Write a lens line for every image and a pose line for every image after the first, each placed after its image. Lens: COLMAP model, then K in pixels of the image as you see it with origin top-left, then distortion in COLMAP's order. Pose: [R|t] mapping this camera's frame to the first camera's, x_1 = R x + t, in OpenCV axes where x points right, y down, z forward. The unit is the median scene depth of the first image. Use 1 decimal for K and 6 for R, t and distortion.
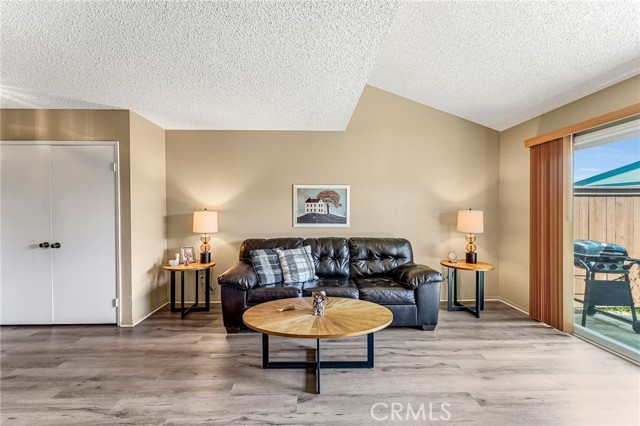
lens RADIAL K [[260.3, 0, 317.4], [0, 260.3, 216.1], [0, 0, 1]] dist [-0.000293, 0.000206]
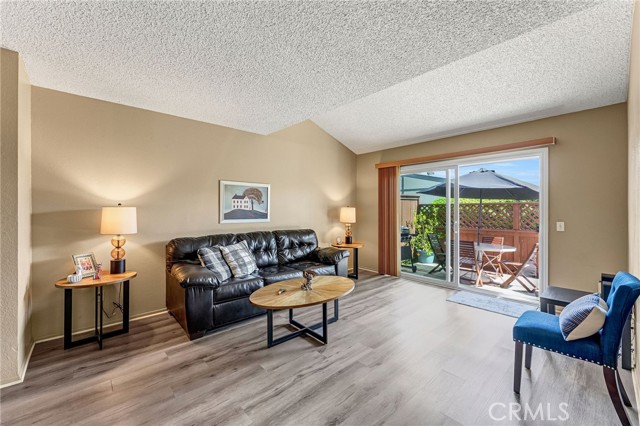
lens RADIAL K [[260.3, 0, 328.7], [0, 260.3, 210.5], [0, 0, 1]] dist [-0.000293, 0.000206]
pose [[0.747984, -0.004257, 0.663704, -0.477209], [0.009791, 0.999941, -0.004620, 0.001935], [-0.663645, 0.009954, 0.747981, -0.008291]]
